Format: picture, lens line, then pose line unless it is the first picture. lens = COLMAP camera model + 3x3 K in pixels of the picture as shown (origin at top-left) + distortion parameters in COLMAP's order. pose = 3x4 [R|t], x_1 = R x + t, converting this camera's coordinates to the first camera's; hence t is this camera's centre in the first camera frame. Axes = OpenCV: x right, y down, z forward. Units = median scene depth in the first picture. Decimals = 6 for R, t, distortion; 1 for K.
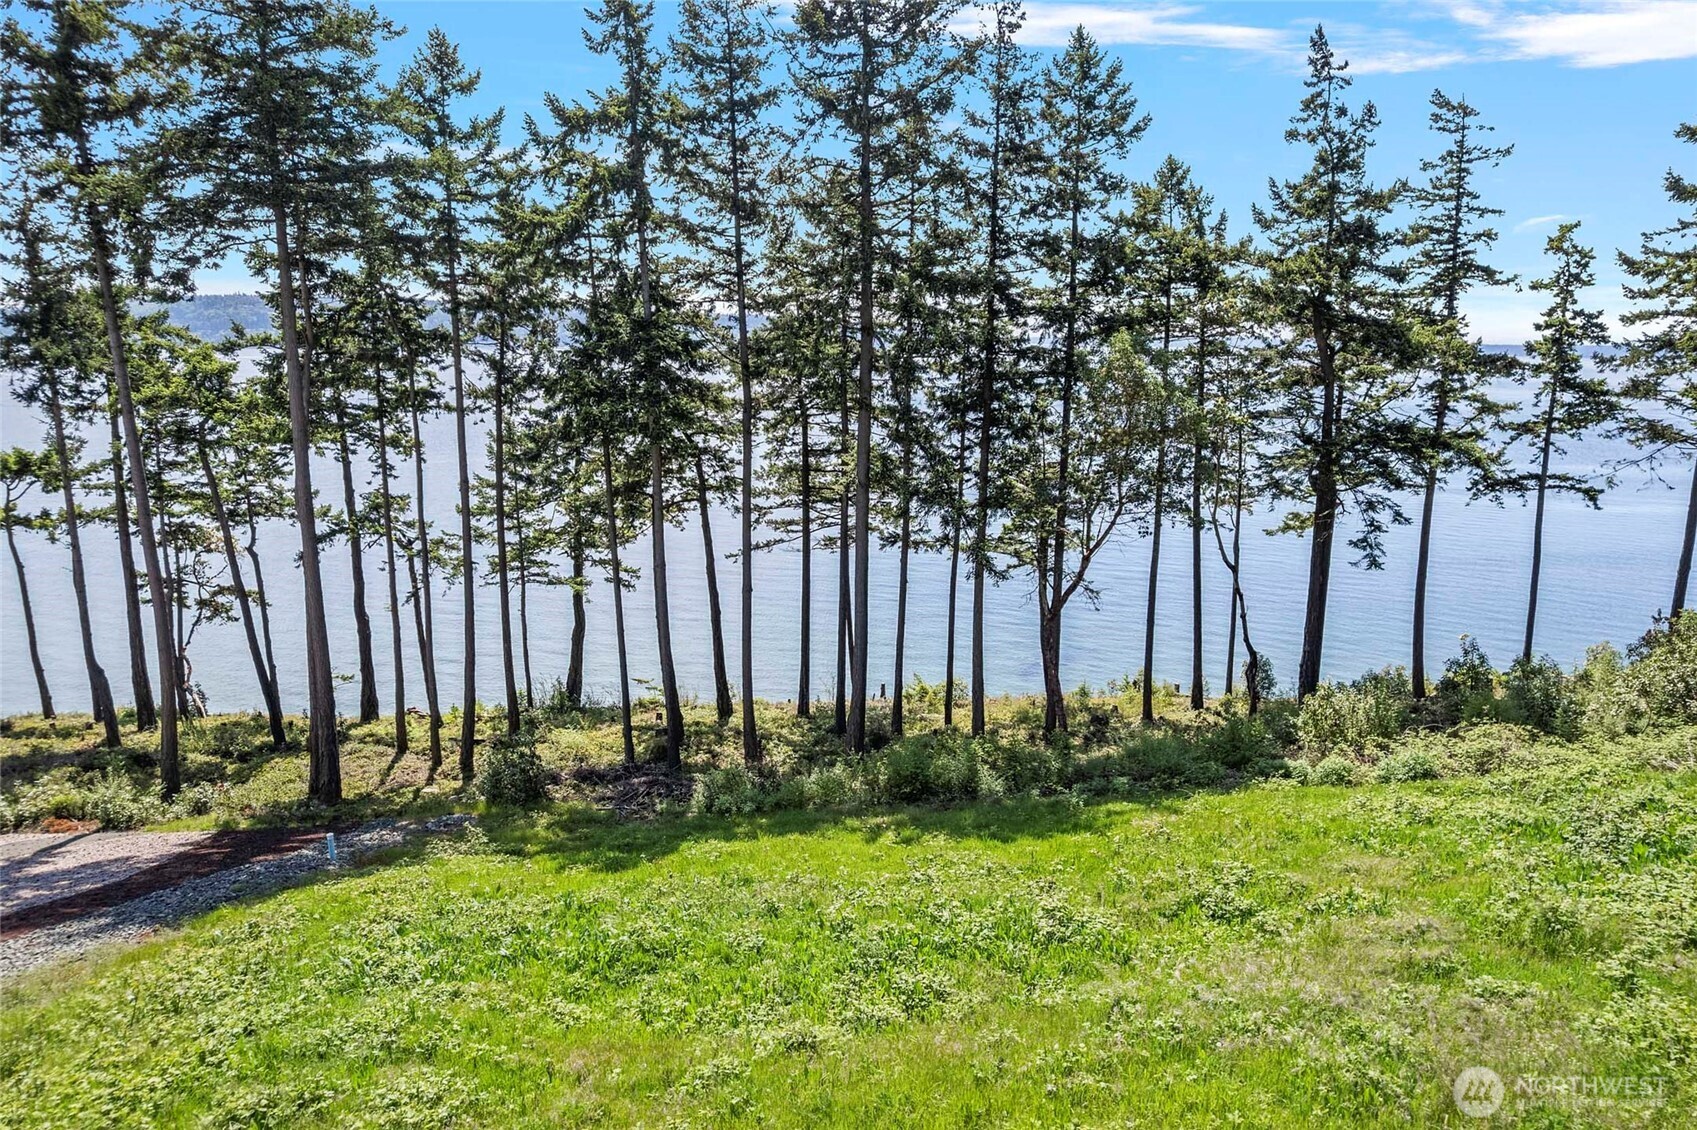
lens RADIAL K [[1119.9, 0, 851.9], [0, 1119.9, 599.8], [0, 0, 1]] dist [-0.098245, 0.092821]
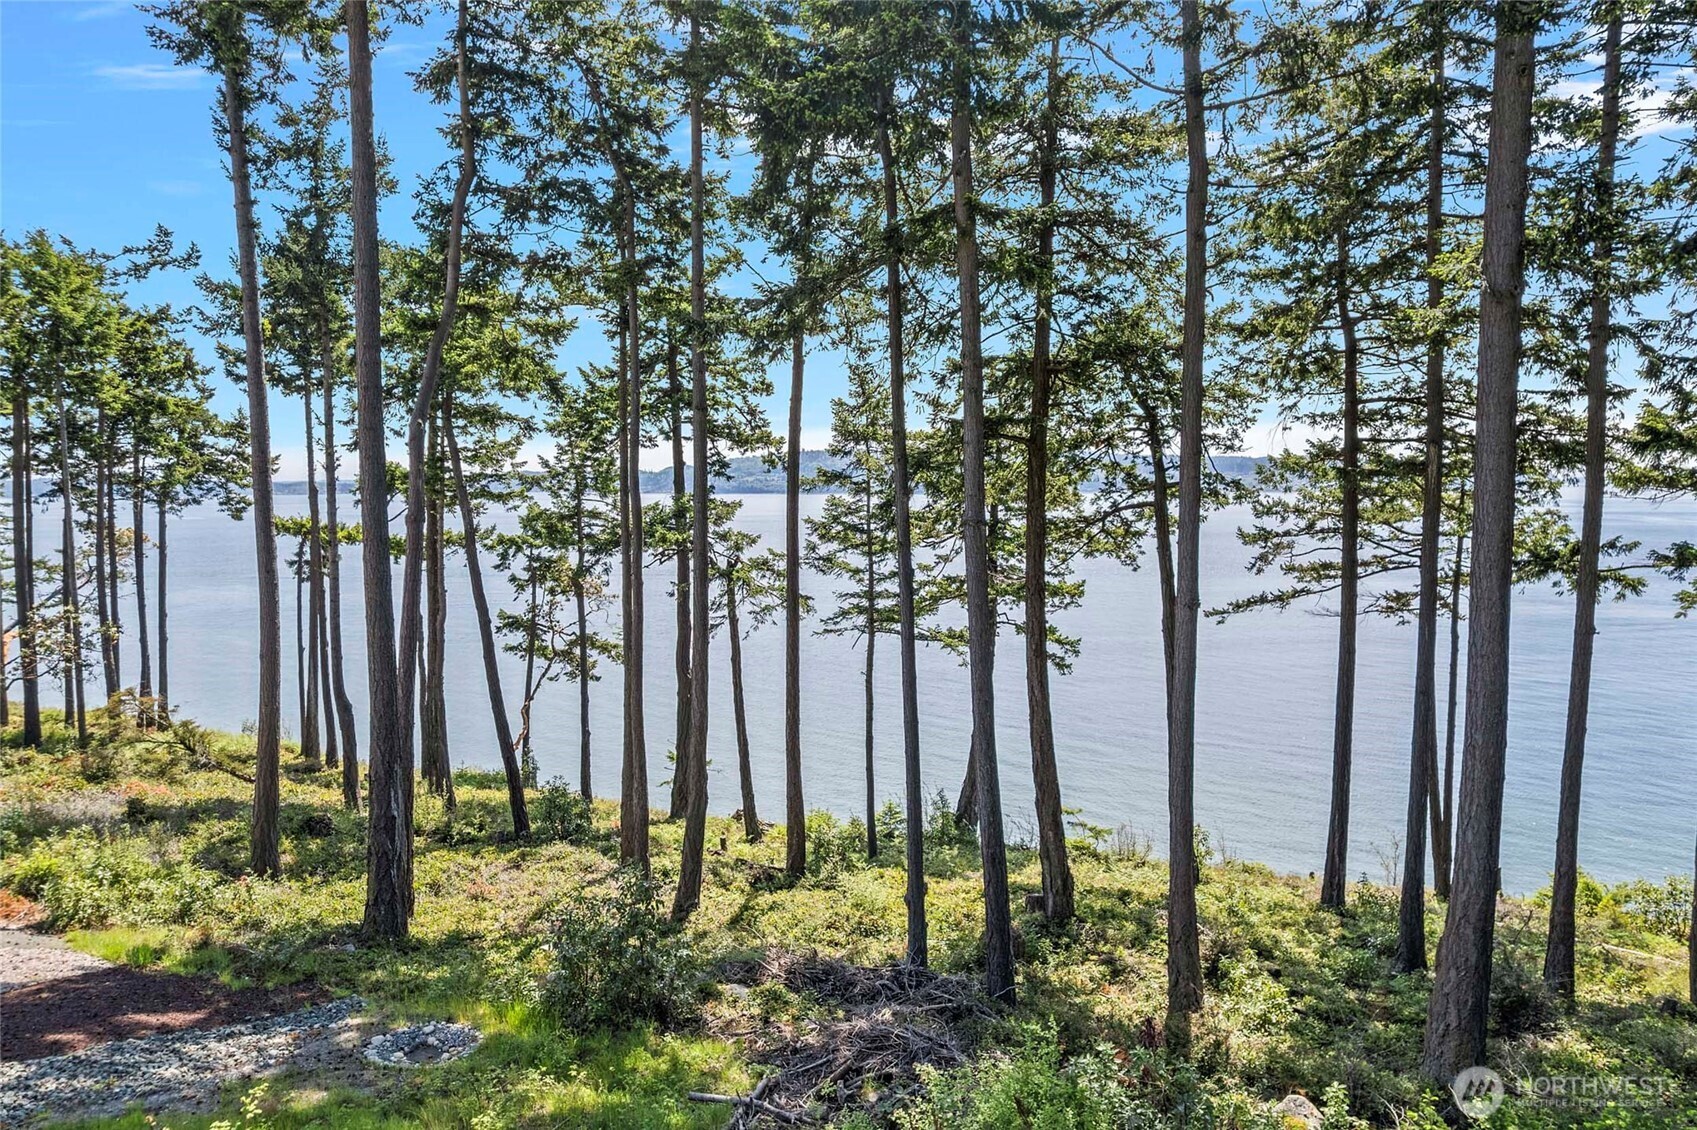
lens RADIAL K [[1071.4, 0, 900.9], [0, 1071.4, 593.8], [0, 0, 1]] dist [0.001425, 0.000892]
pose [[0.897668, 0.027366, -0.439822, -0.008517], [-0.089556, 0.988571, -0.121273, 0.042234], [0.431477, 0.148252, 0.889859, 0.509713]]
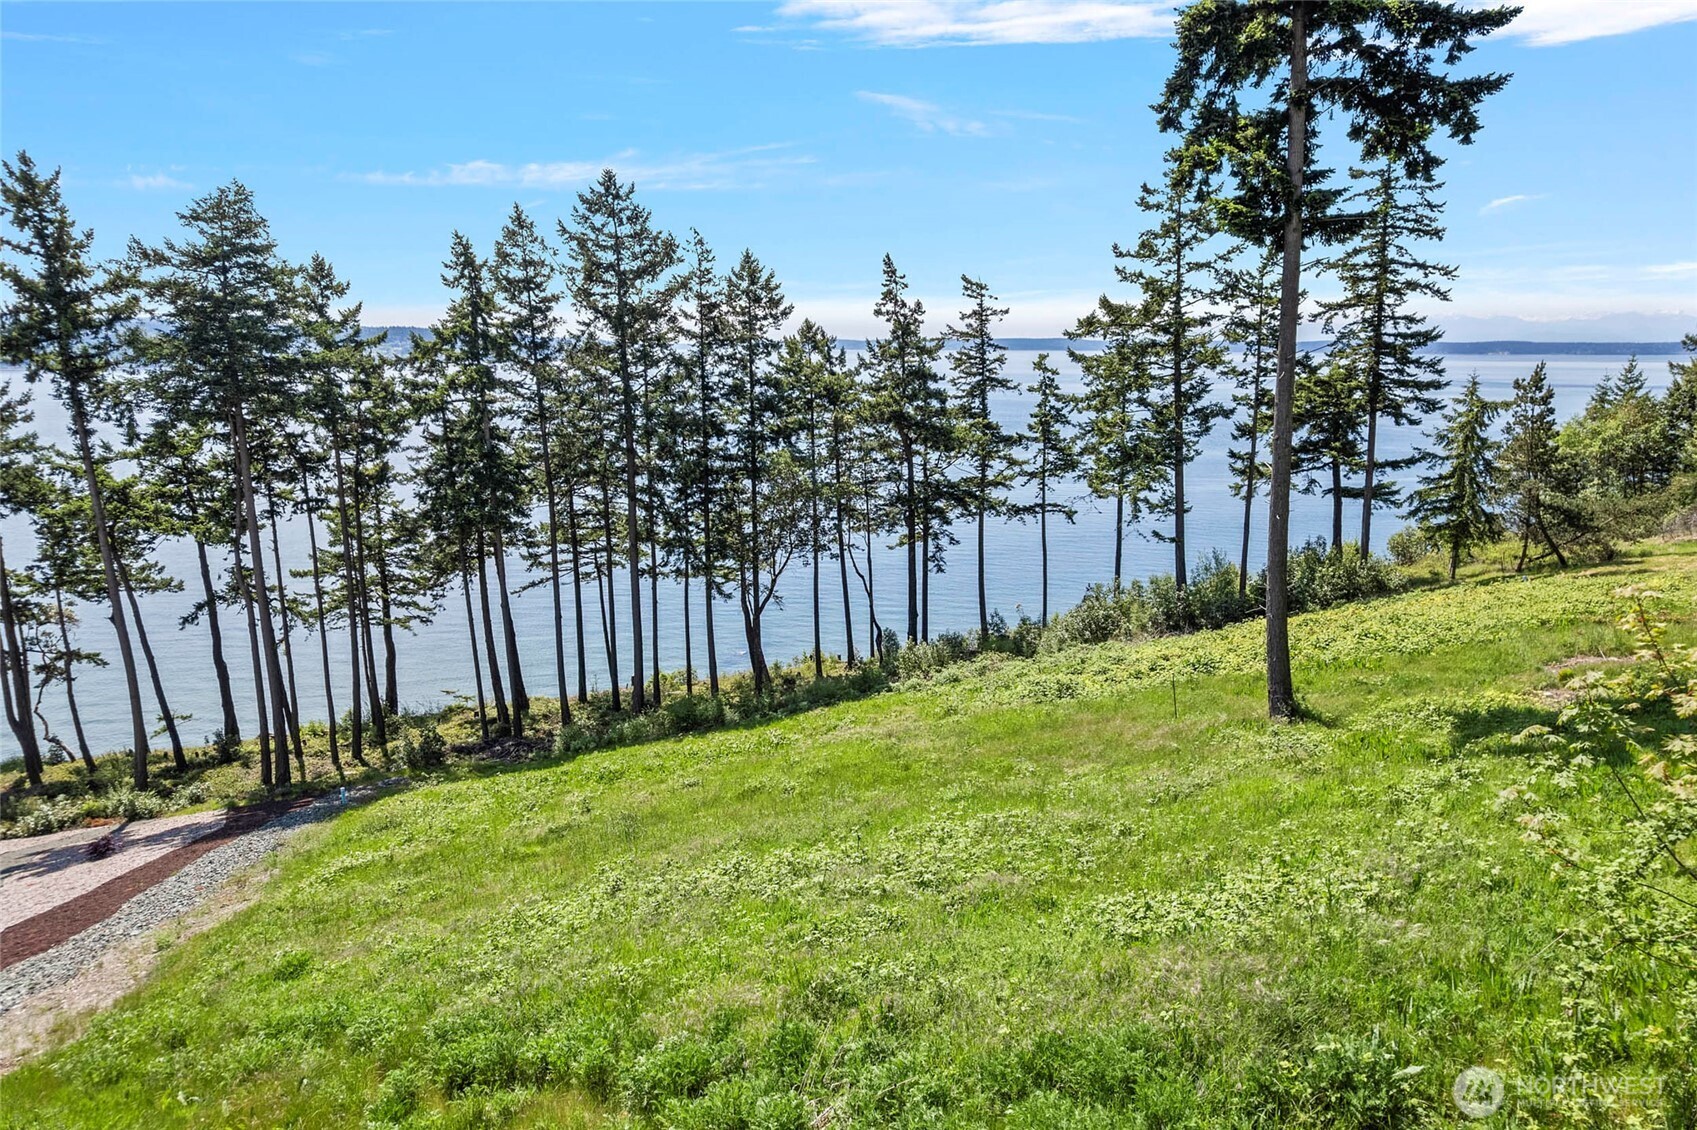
lens RADIAL K [[1140.3, 0, 895.3], [0, 1140.3, 527.3], [0, 0, 1]] dist [-0.001745, 0.002637]
pose [[0.945698, -0.062945, 0.318893, -0.130856], [0.082468, 0.995433, -0.048080, -0.015851], [-0.314411, 0.071767, 0.946570, -0.564818]]
